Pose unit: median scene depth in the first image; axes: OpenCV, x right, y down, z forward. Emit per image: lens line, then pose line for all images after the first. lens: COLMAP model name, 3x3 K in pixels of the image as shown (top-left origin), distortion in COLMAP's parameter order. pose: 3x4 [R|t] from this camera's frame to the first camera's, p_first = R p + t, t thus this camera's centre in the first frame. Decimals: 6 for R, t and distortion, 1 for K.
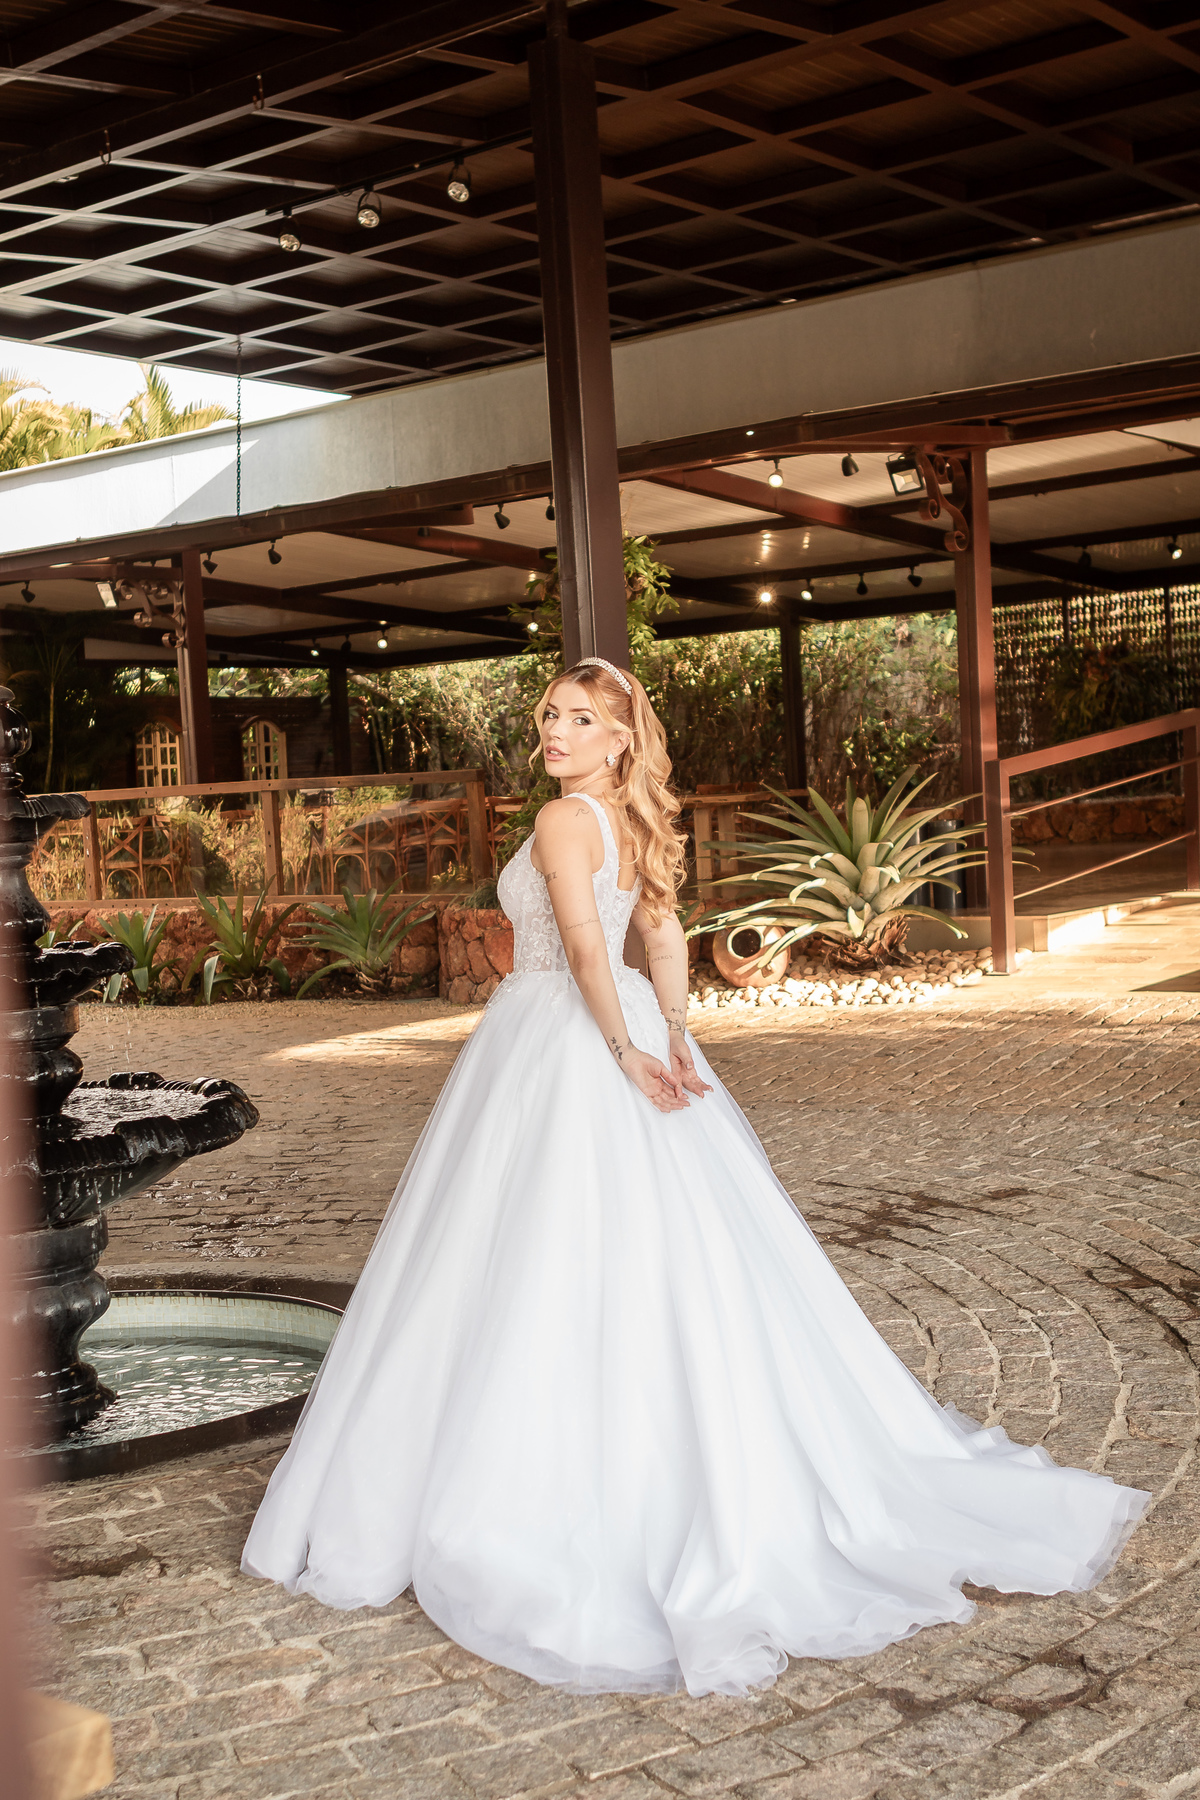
lens RADIAL K [[2264.2, 0, 600.0], [0, 2264.2, 900.0], [0, 0, 1]] dist [0.003006, -0.005130]
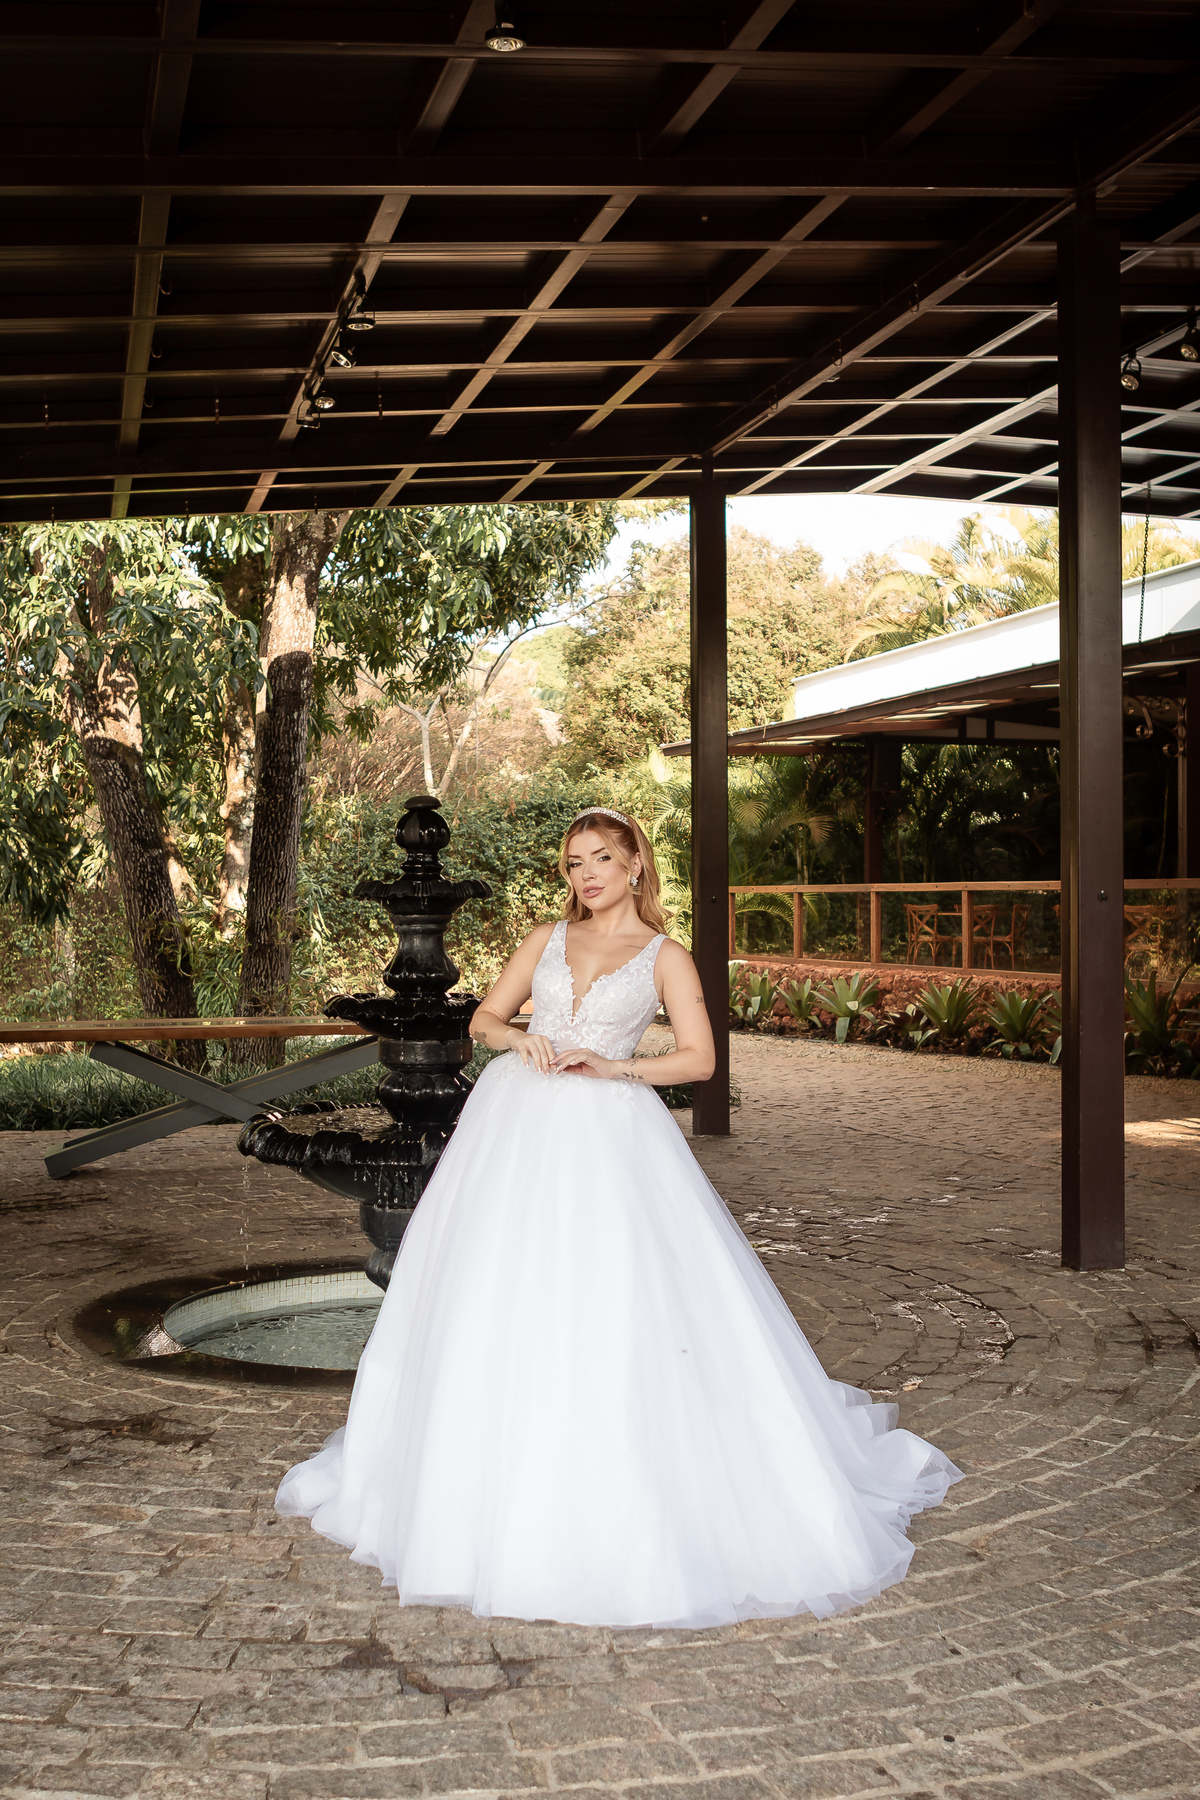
lens RADIAL K [[2000.5, 0, 600.0], [0, 2000.5, 900.0], [0, 0, 1]] dist [-0.011753, -0.004522]
pose [[0.795719, 0.050291, -0.603575, 0.724710], [-0.070538, 0.997460, -0.009884, -0.042171], [0.601544, 0.050440, 0.797245, 0.167592]]
